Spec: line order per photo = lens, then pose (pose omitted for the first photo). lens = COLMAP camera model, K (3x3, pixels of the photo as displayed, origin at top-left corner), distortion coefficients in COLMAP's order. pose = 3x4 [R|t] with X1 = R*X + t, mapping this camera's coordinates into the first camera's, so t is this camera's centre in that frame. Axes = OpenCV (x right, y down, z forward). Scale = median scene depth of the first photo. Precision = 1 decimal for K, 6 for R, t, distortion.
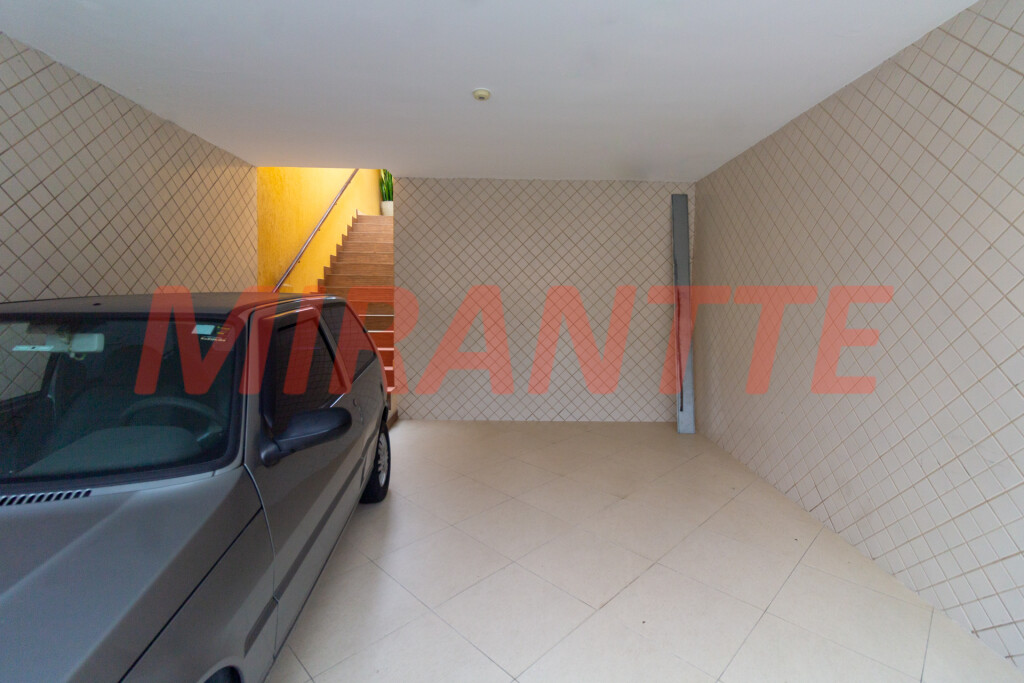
lens RADIAL K [[473.1, 0, 512.2], [0, 473.1, 339.9], [0, 0, 1]] dist [-0.000157, 0.000874]
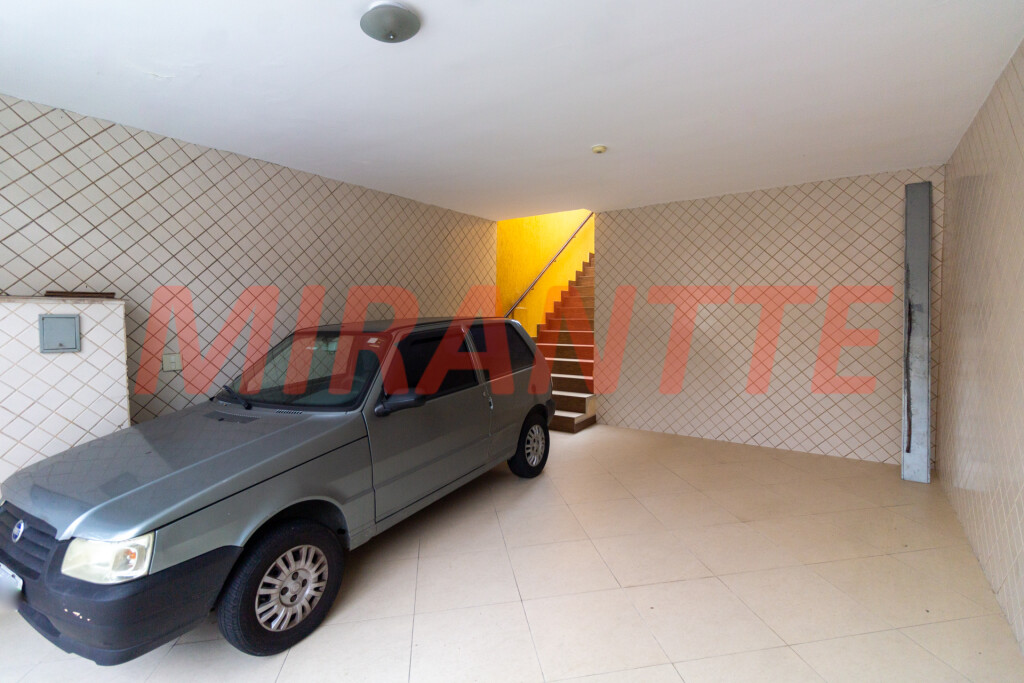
lens RADIAL K [[473.1, 0, 512.2], [0, 473.1, 339.9], [0, 0, 1]] dist [-0.000157, 0.000874]
pose [[0.808309, 0.012992, -0.588615, 0.271418], [-0.032391, 0.999224, -0.022426, -0.000192], [0.587866, 0.037193, 0.808103, -0.048002]]
